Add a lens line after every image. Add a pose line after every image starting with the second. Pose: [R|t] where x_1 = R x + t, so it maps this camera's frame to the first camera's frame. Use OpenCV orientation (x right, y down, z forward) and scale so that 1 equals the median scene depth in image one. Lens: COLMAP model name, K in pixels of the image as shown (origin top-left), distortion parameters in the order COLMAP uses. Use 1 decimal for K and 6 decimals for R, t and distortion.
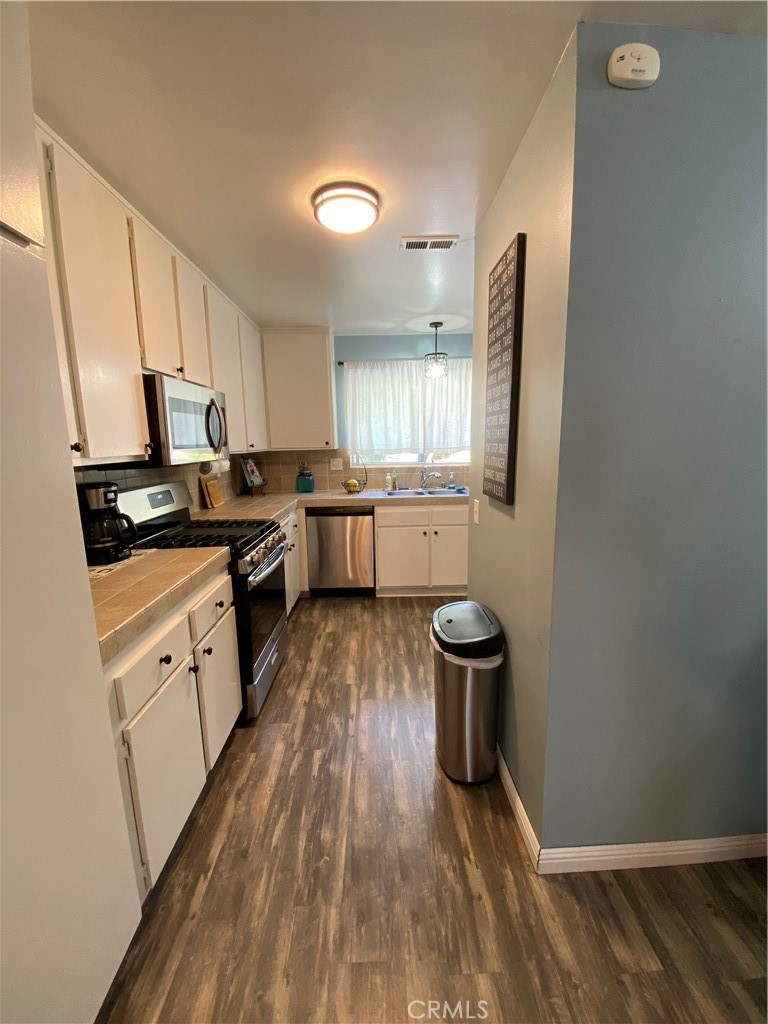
lens RADIAL K [[416.8, 0, 383.4], [0, 416.8, 503.0], [0, 0, 1]] dist [-0.019637, -0.001881]
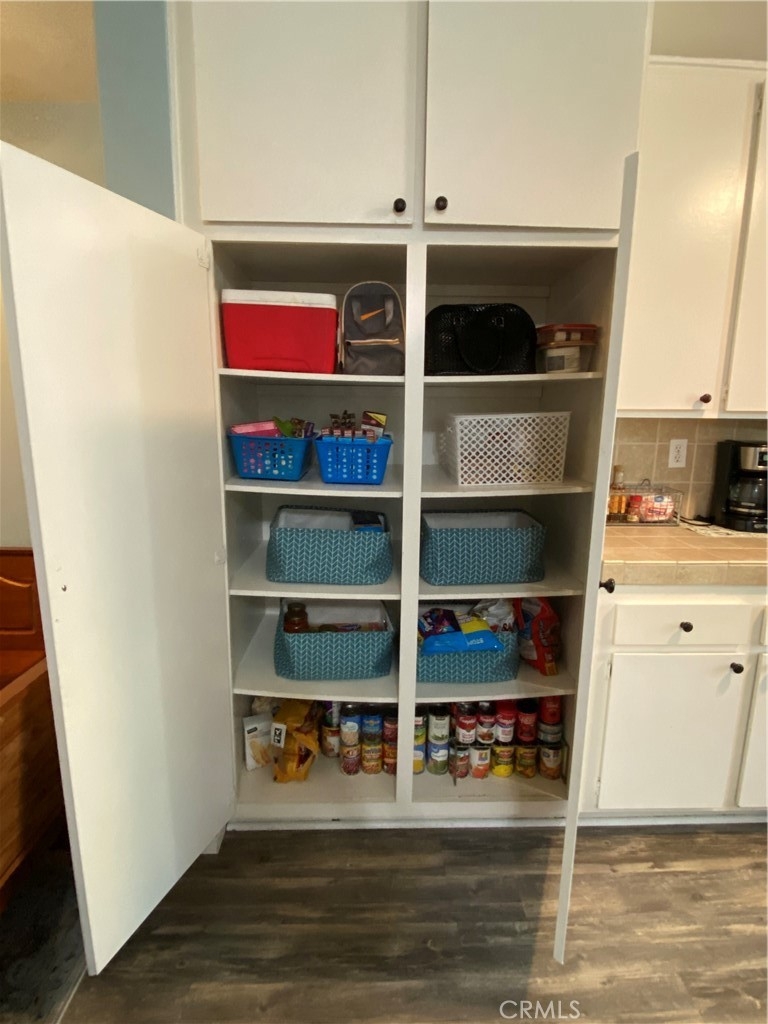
lens RADIAL K [[501.8, 0, 385.0], [0, 501.8, 514.9], [0, 0, 1]] dist [-0.010367, -0.001643]
pose [[0.018745, 0.215192, -0.976392, 0.500977], [-0.158872, 0.964797, 0.209586, 0.009256], [0.987121, 0.151193, 0.052273, 0.234944]]
